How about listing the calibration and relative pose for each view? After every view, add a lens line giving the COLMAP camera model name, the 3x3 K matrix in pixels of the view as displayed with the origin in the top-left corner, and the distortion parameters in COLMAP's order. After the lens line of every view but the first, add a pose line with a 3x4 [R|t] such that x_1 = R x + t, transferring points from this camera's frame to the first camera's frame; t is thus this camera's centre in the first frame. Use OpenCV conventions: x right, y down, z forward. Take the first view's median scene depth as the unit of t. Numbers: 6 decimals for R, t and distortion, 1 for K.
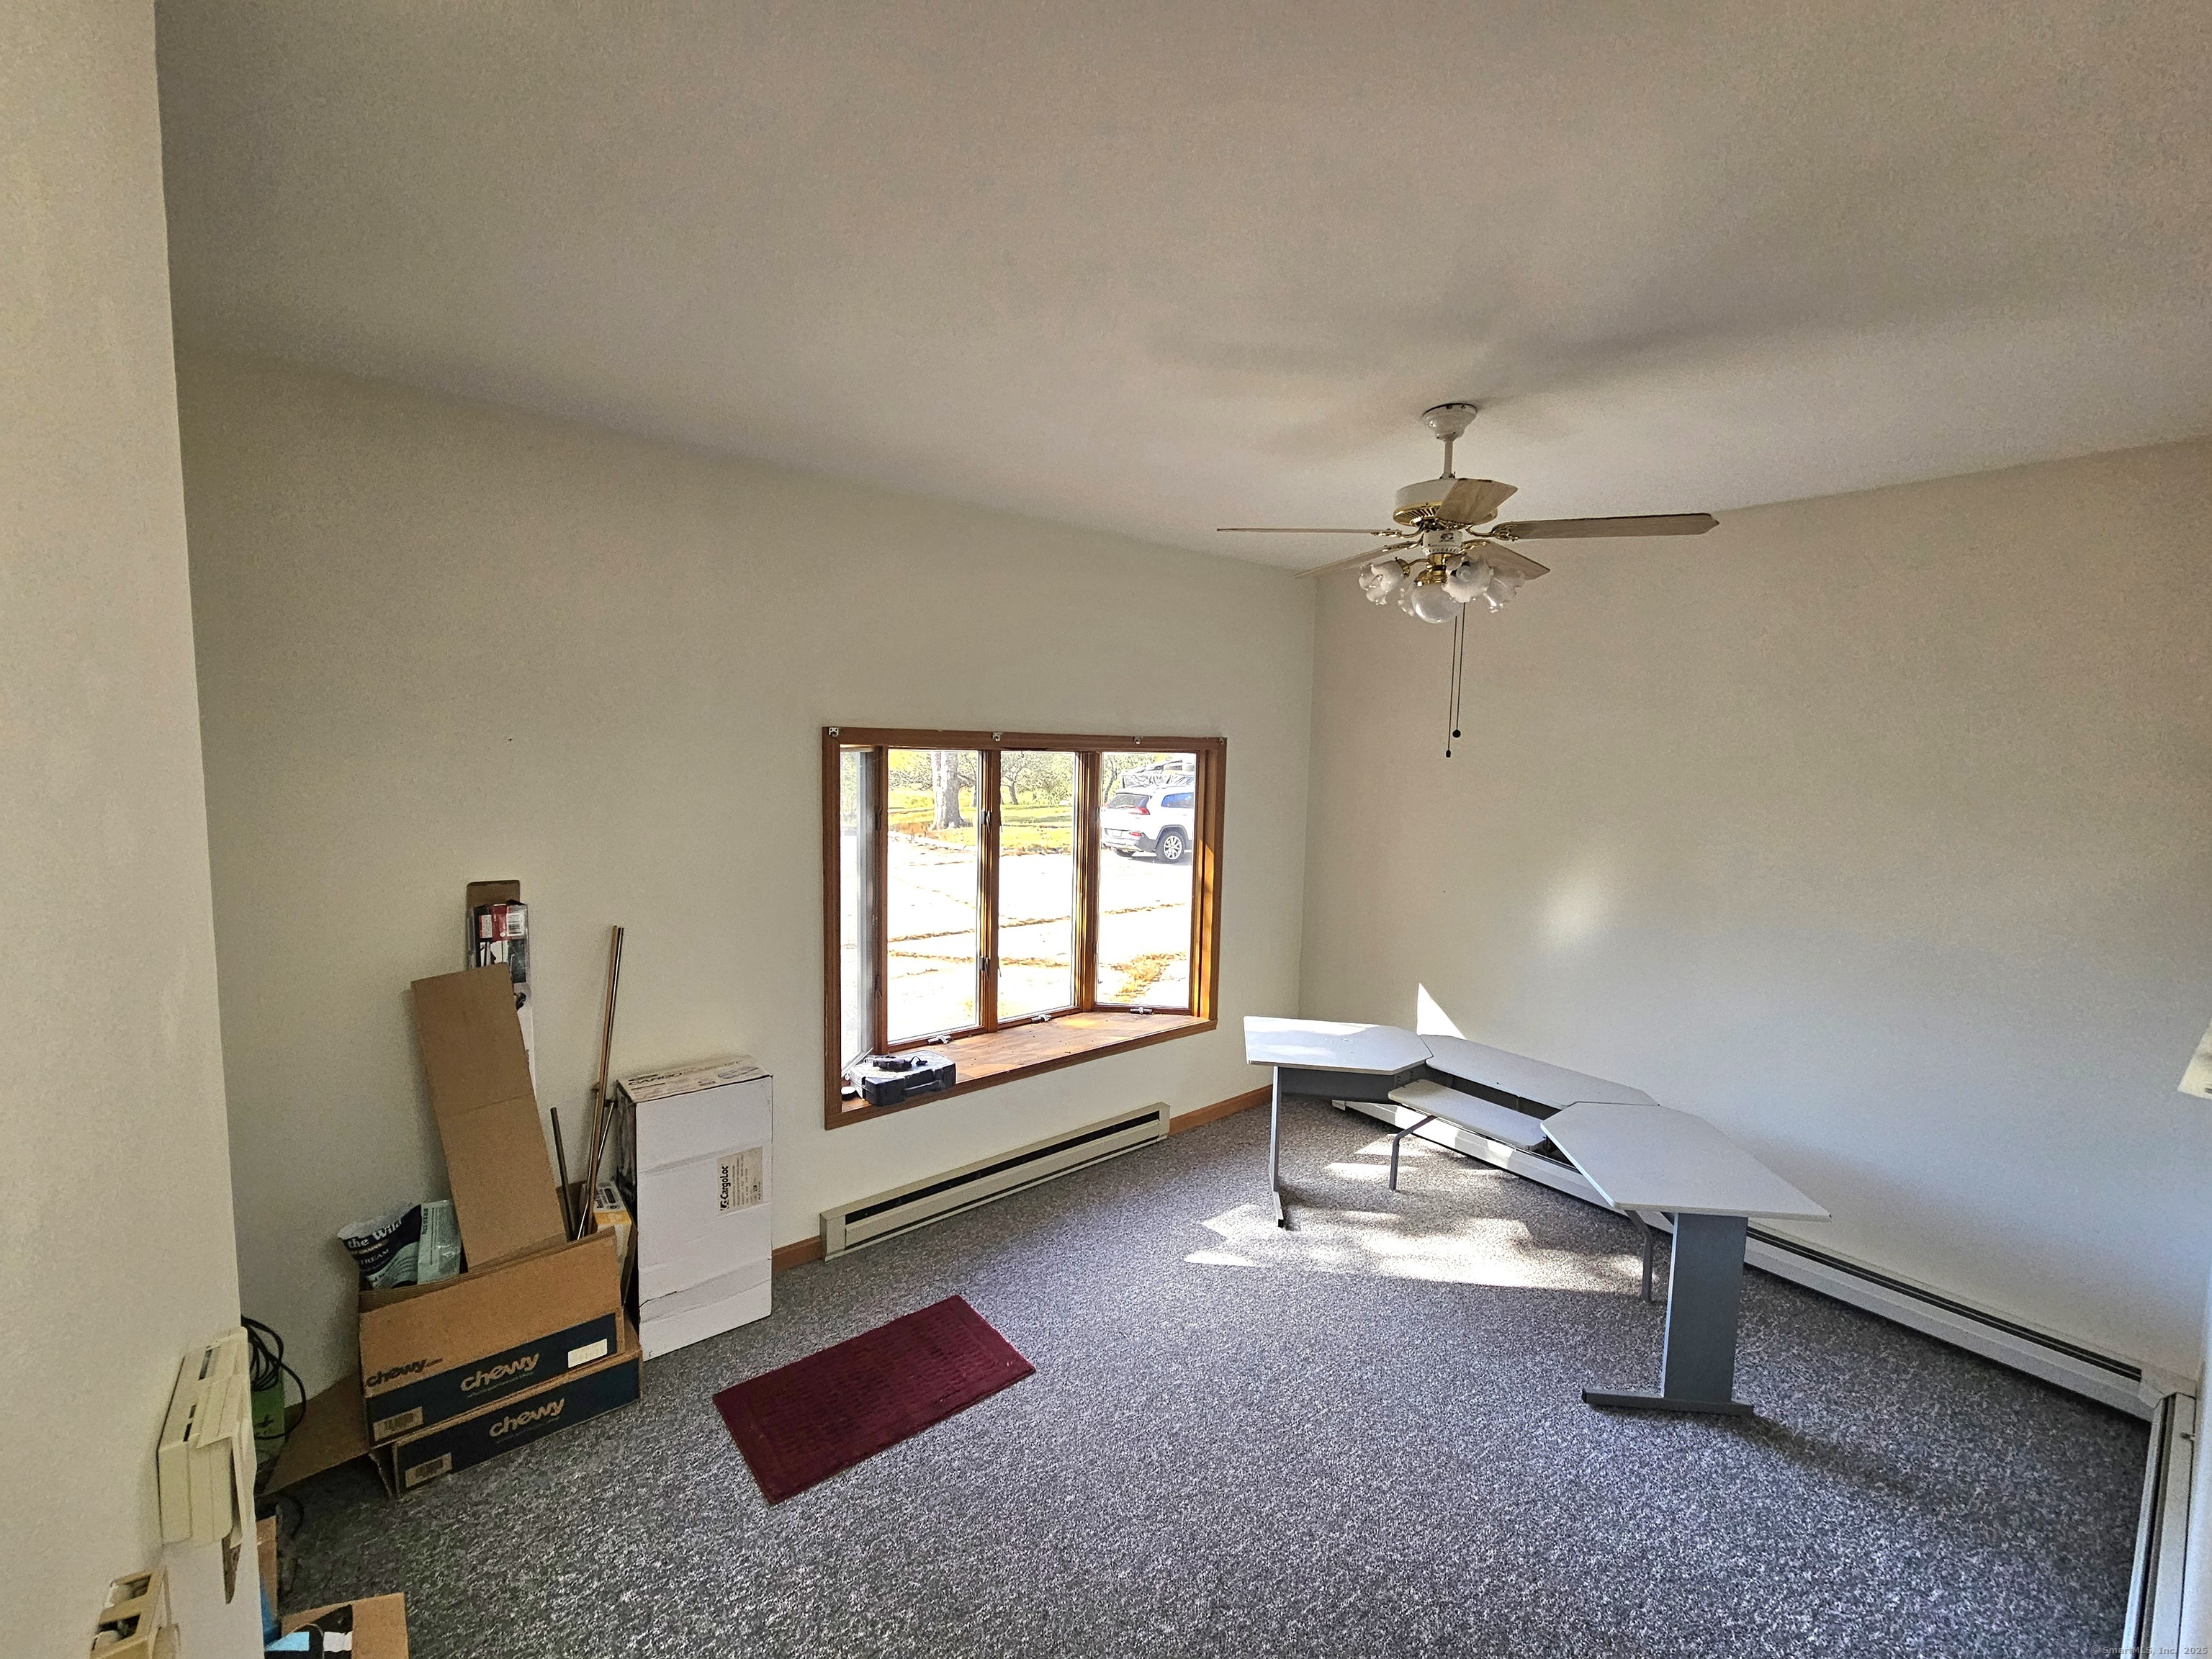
lens RADIAL K [[913.3, 0, 1106.0], [0, 913.3, 829.5], [0, 0, 1]] dist [-0.001310, -0.000112]
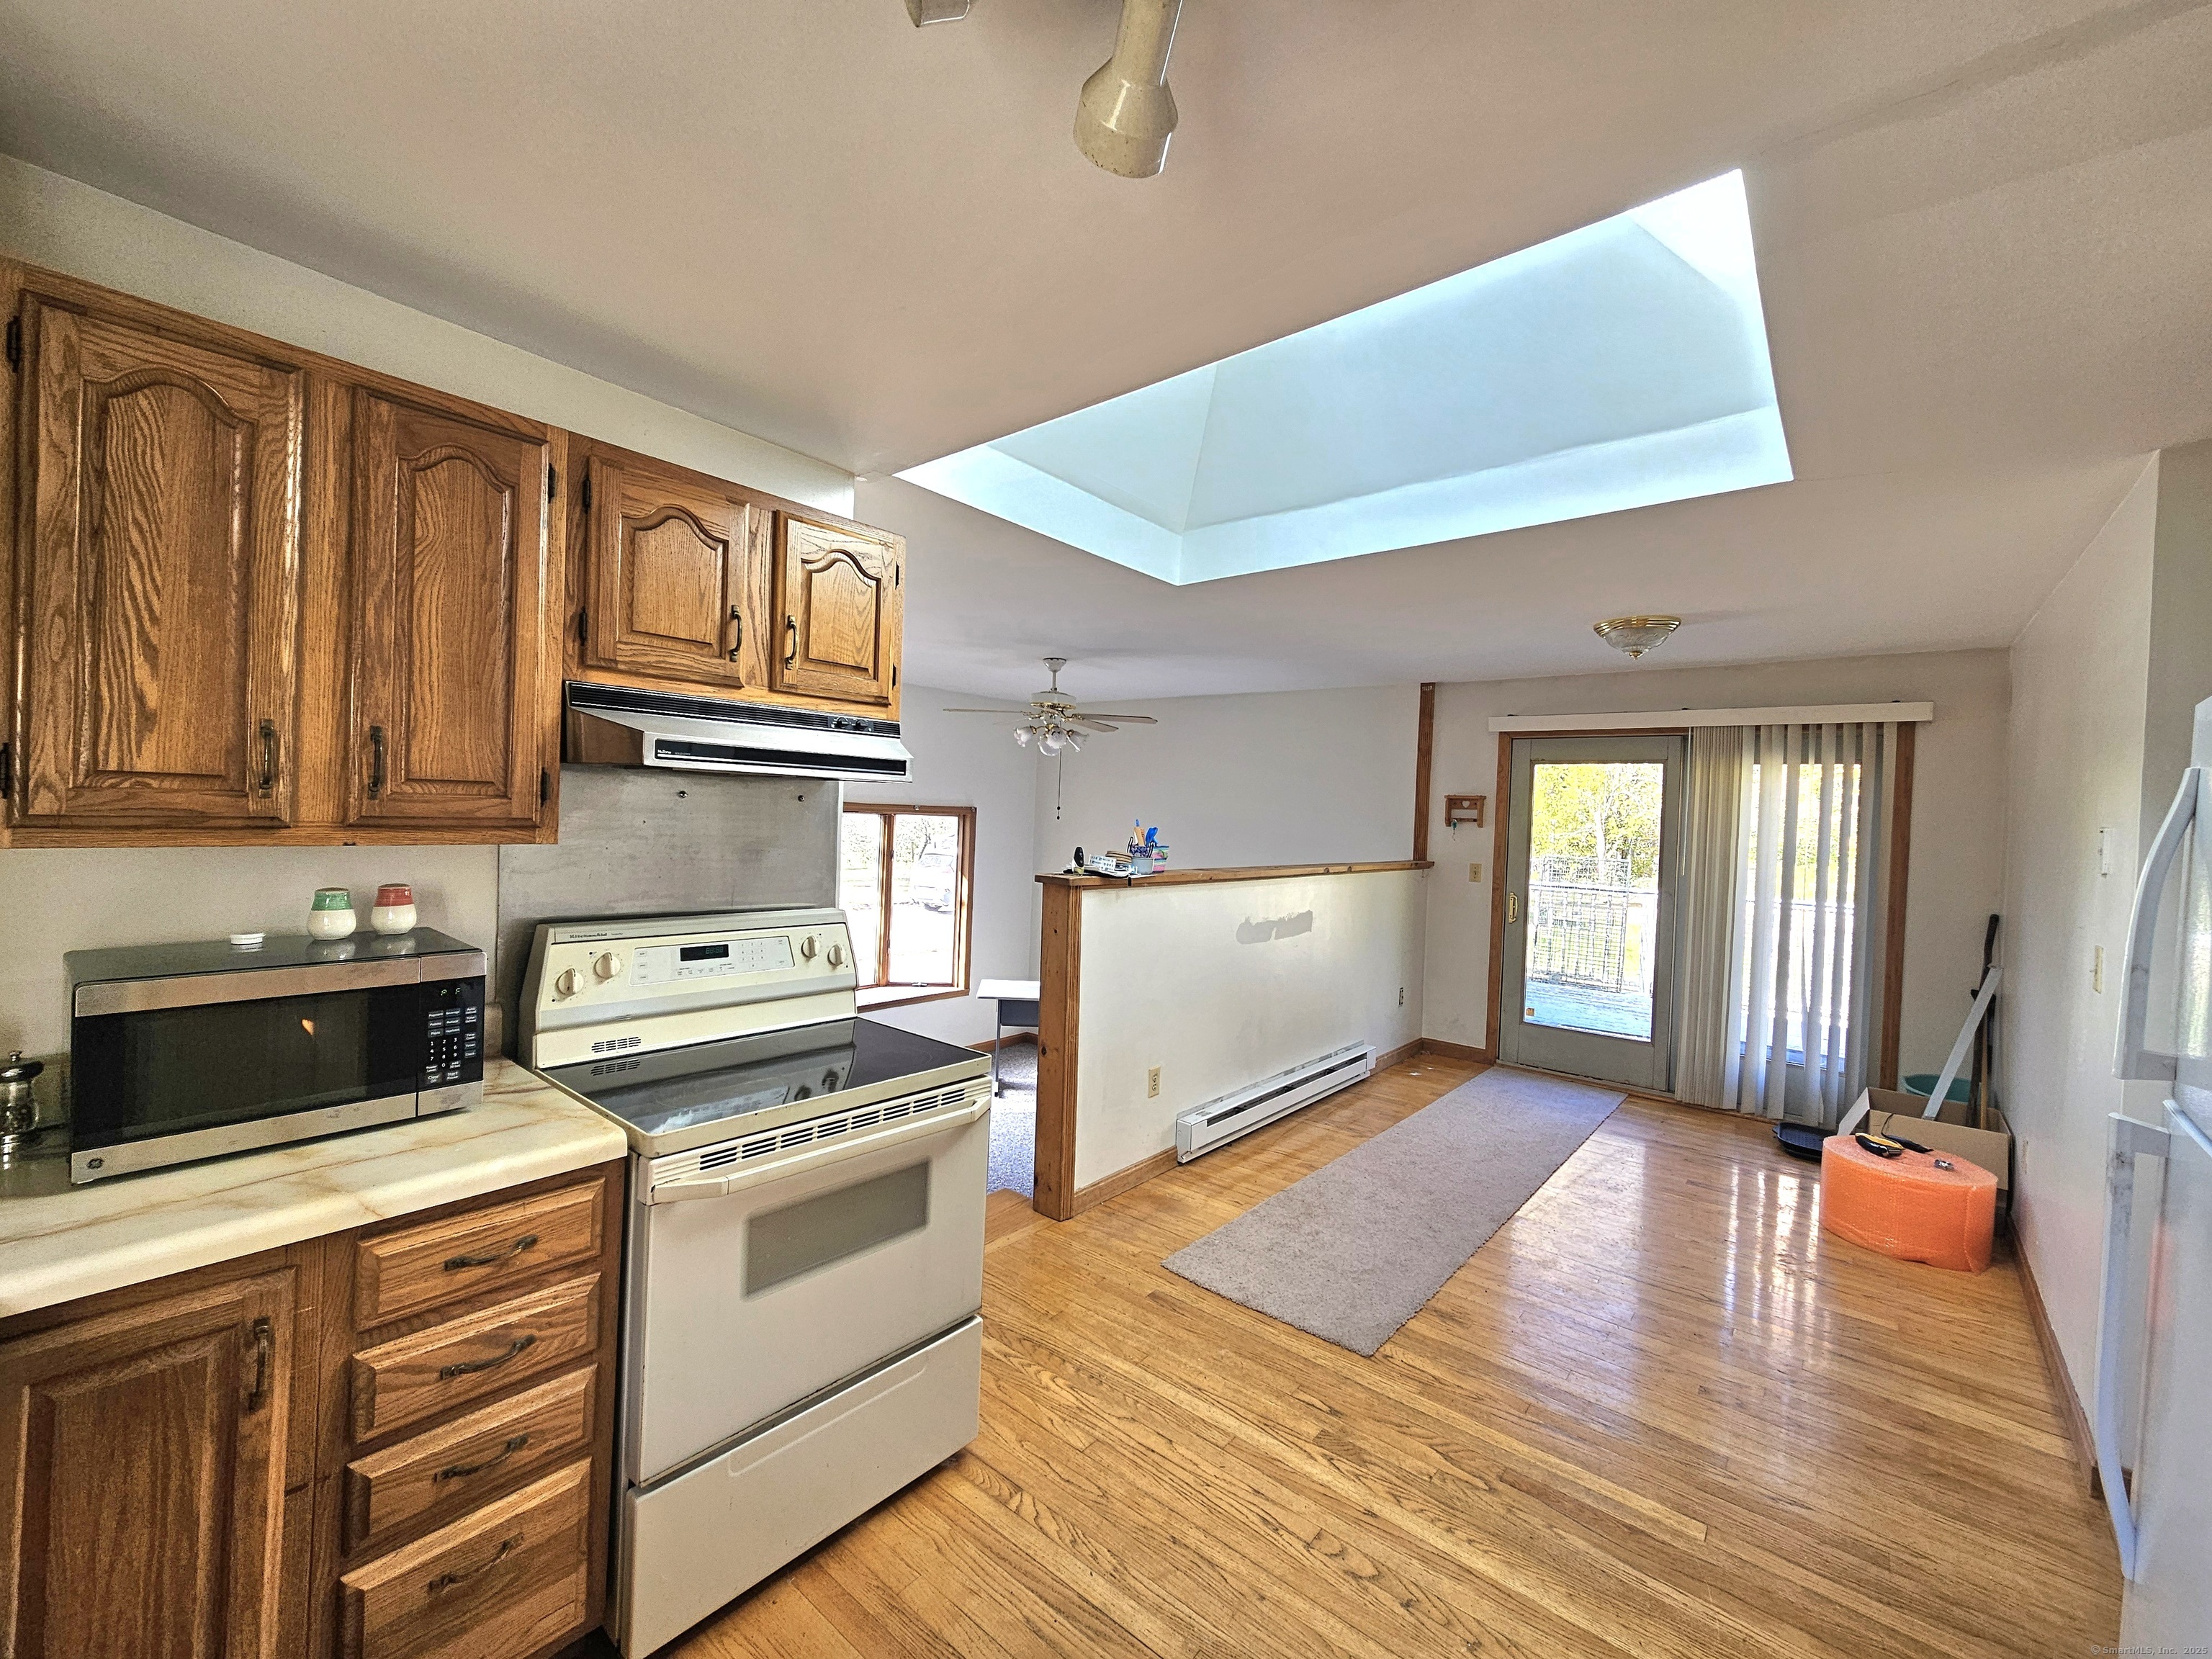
lens RADIAL K [[909.3, 0, 1106.0], [0, 909.3, 829.5], [0, 0, 1]] dist [-0.001217, -0.000501]
pose [[0.980427, 0.022554, 0.195588, 0.043540], [-0.007833, 0.997099, -0.075717, 0.057828], [-0.196728, 0.072703, 0.977759, -0.592702]]
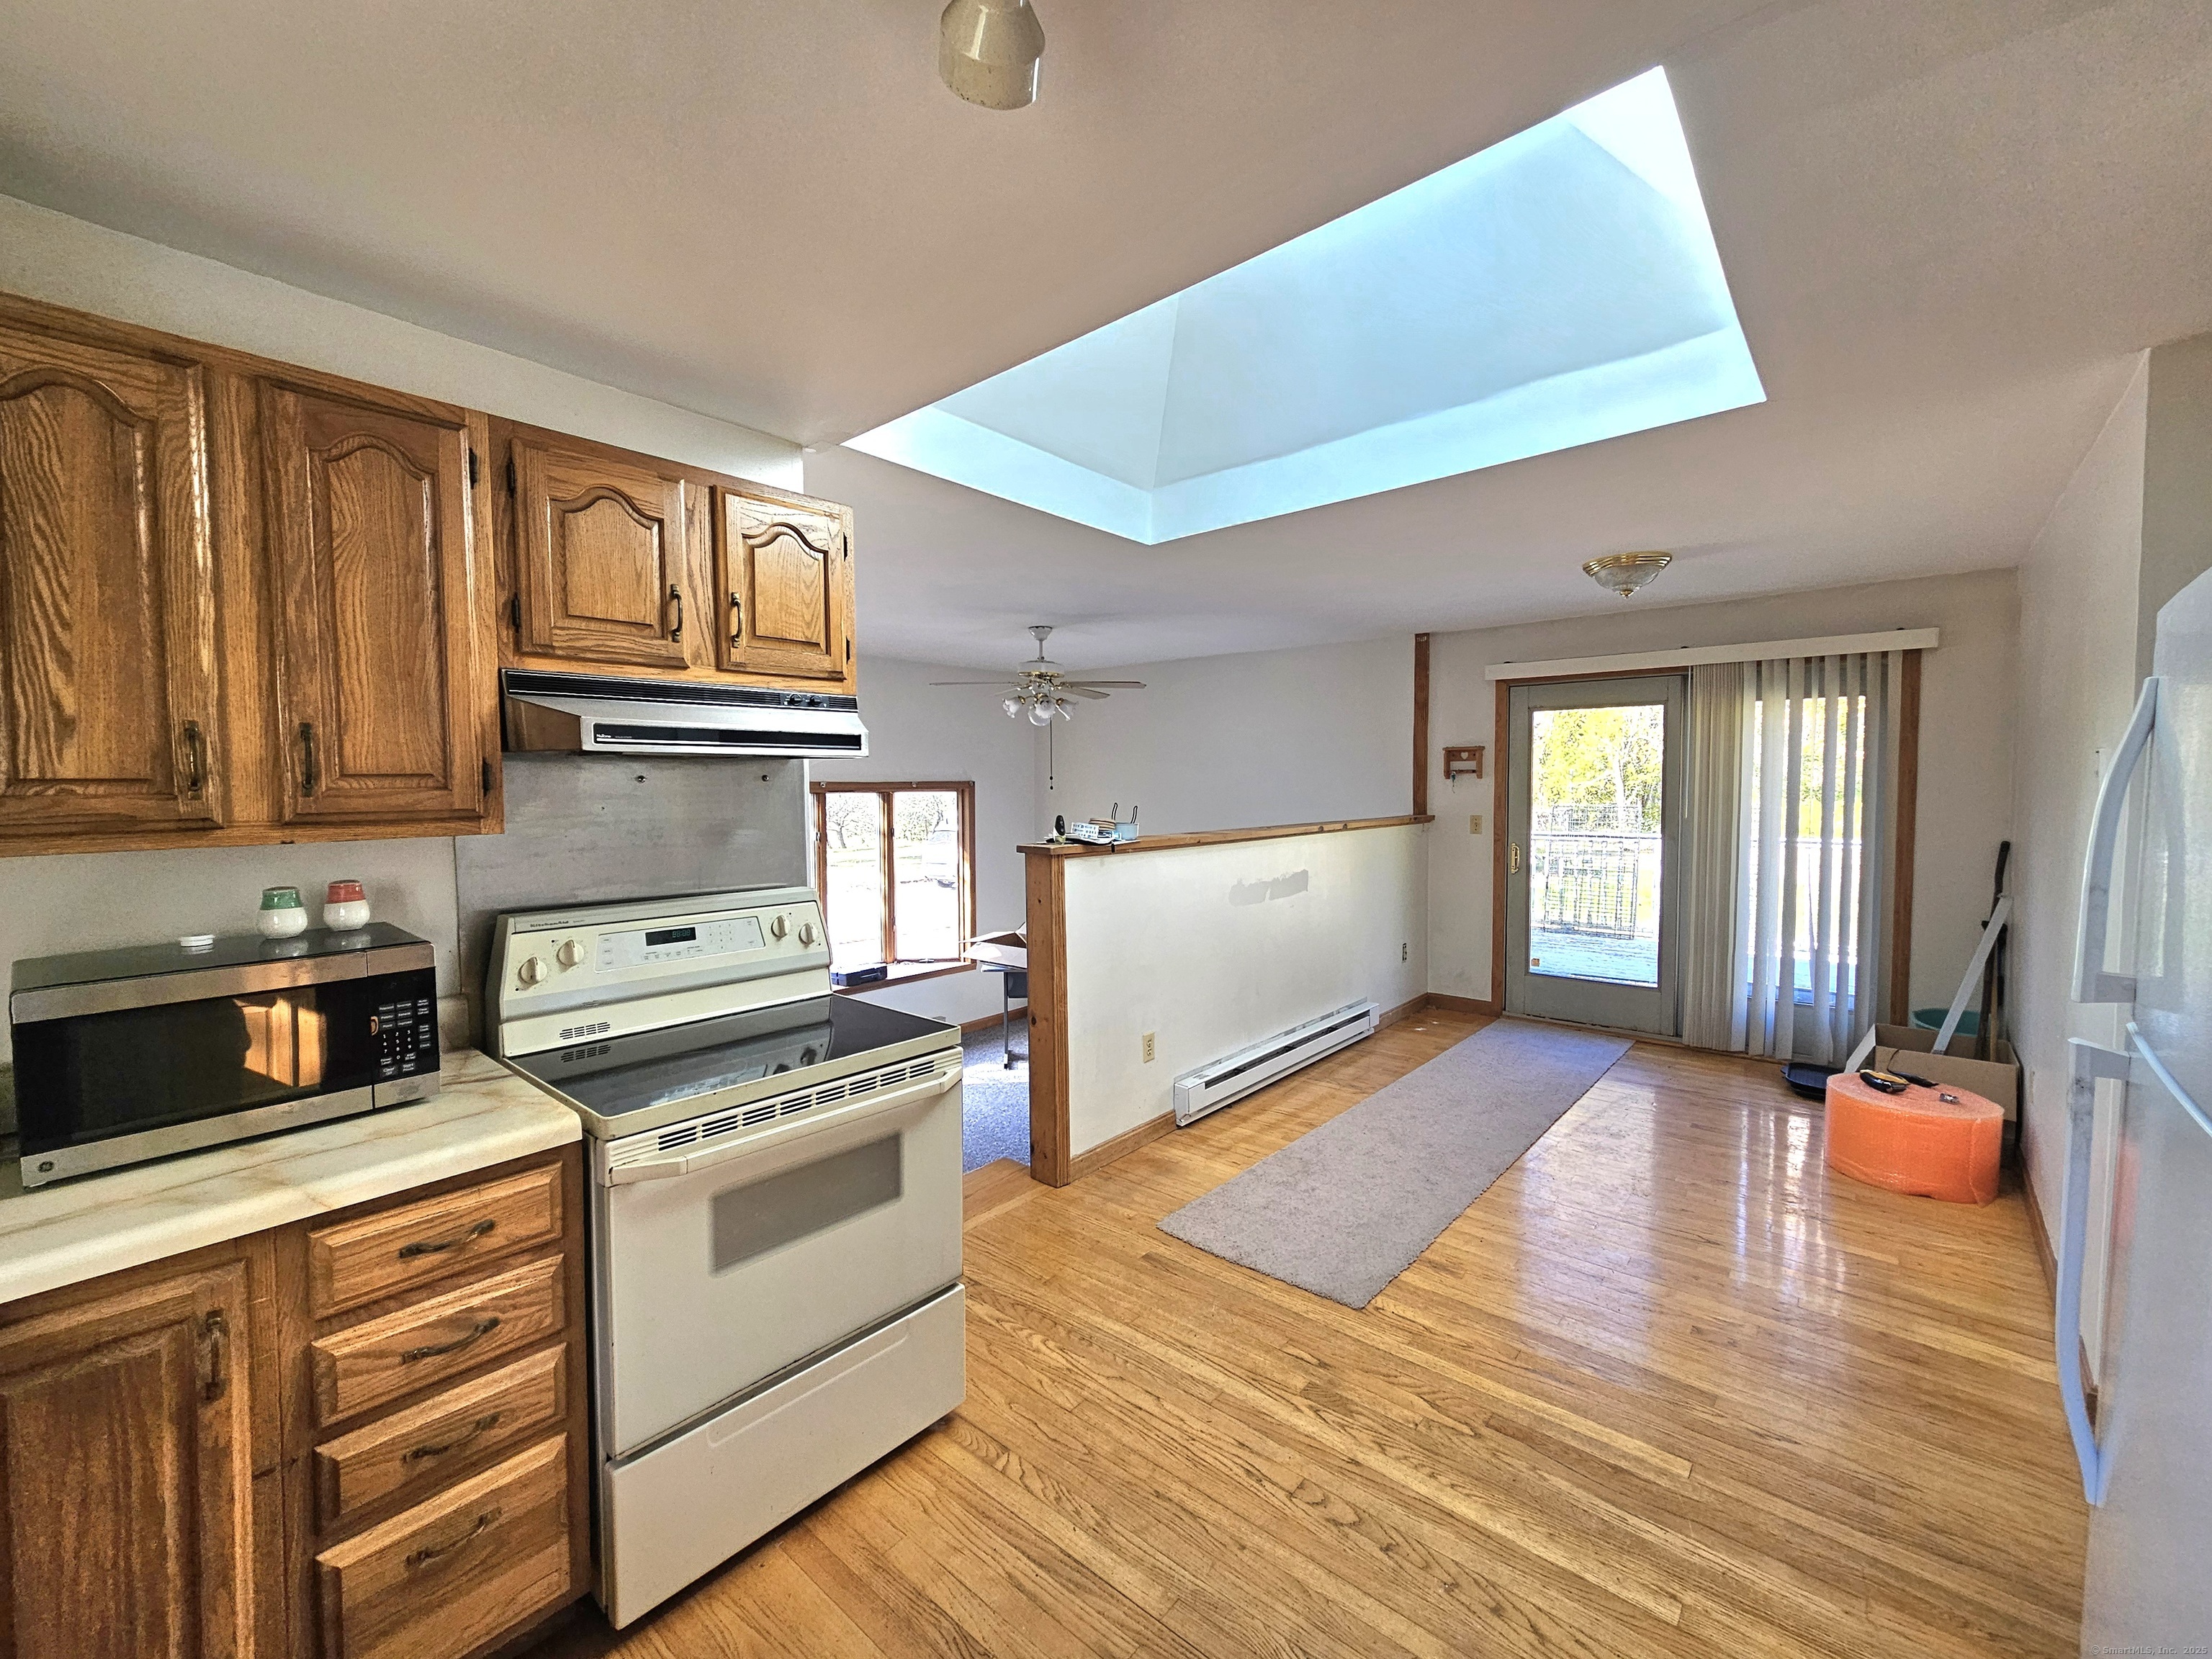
lens RADIAL K [[913.3, 0, 1106.0], [0, 913.3, 829.5], [0, 0, 1]] dist [-0.001310, -0.000112]
pose [[0.983410, -0.027355, 0.179324, 0.069001], [0.035537, 0.998461, -0.042574, 0.060049], [-0.177883, 0.048240, 0.982868, -0.594489]]
